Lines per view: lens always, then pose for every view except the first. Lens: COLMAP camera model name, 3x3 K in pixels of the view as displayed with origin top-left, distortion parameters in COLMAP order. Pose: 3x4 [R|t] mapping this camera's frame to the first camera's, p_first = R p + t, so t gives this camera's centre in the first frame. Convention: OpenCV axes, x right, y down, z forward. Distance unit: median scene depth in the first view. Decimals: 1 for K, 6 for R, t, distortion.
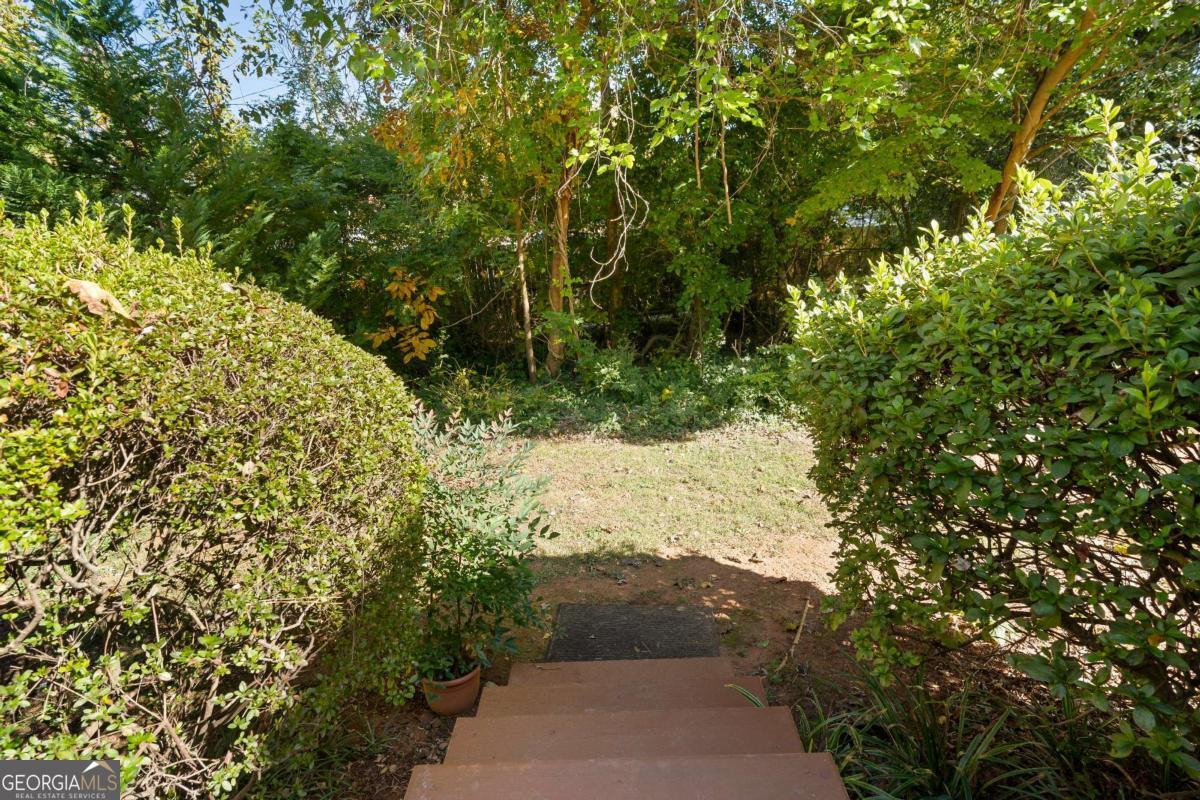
lens RADIAL K [[548.6, 0, 605.3], [0, 548.6, 382.9], [0, 0, 1]] dist [-0.012553, 0.000324]
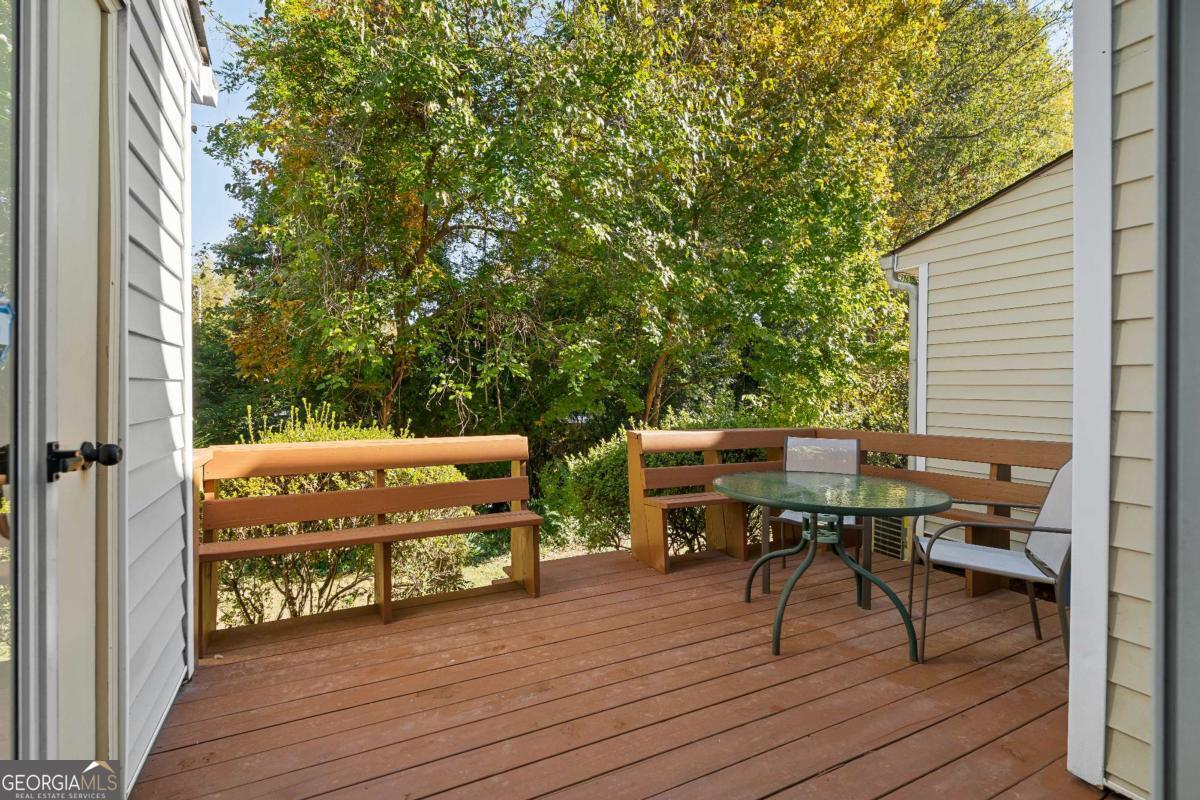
lens RADIAL K [[546.5, 0, 600.0], [0, 546.5, 400.0], [0, 0, 1]] dist [-0.006528, 0.000362]
pose [[0.885888, 0.056148, 0.460489, -0.412601], [0.082595, 0.957698, -0.275669, 0.172099], [-0.456487, 0.282246, 0.843775, -0.791690]]
